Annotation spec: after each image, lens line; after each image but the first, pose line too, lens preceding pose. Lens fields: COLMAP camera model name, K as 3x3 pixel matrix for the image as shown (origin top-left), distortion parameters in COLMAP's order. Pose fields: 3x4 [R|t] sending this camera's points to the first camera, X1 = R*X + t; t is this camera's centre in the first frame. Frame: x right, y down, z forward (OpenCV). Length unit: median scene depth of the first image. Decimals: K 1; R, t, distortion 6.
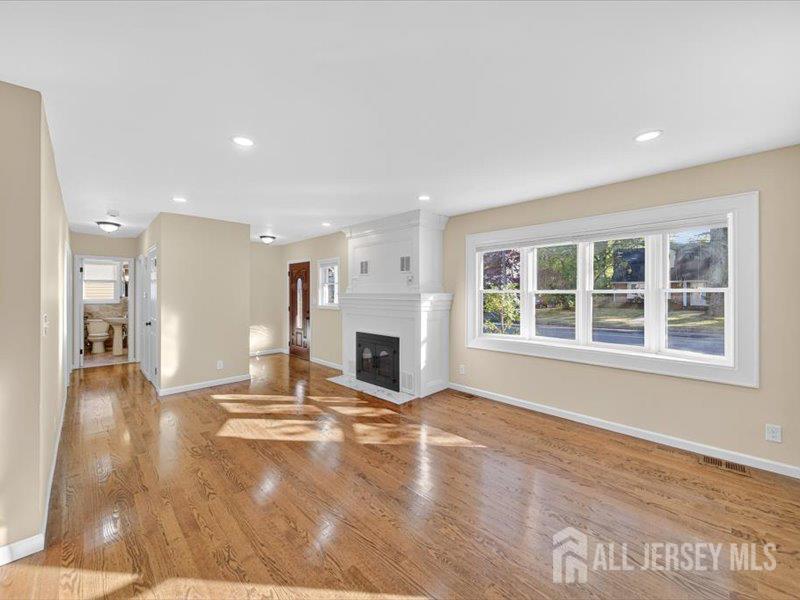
lens RADIAL K [[318.9, 0, 400.3], [0, 318.9, 289.9], [0, 0, 1]] dist [0.000764, 0.000204]
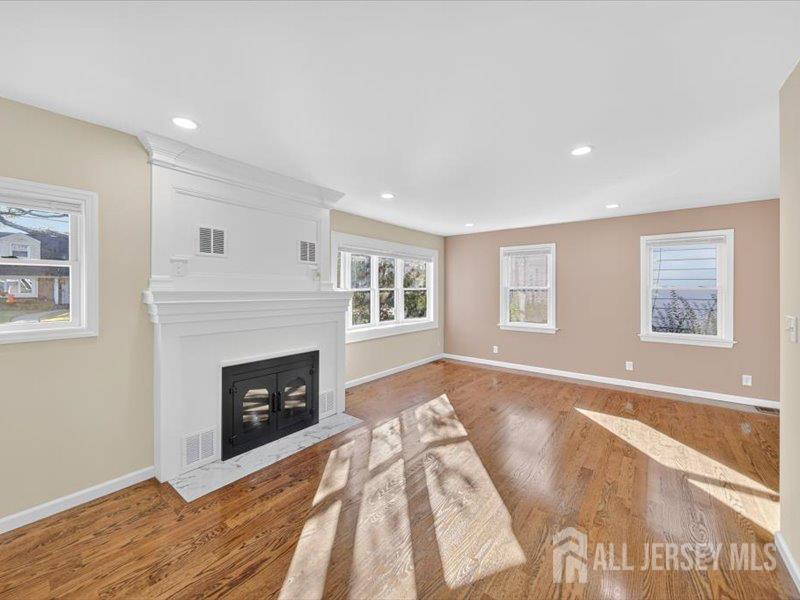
lens RADIAL K [[318.9, 0, 400.3], [0, 318.9, 289.9], [0, 0, 1]] dist [0.000764, 0.000204]
pose [[-0.114333, 0.002628, 0.993439, -0.801548], [-0.012675, 0.999911, -0.004103, 0.008541], [-0.993362, -0.013061, -0.114290, 0.930984]]
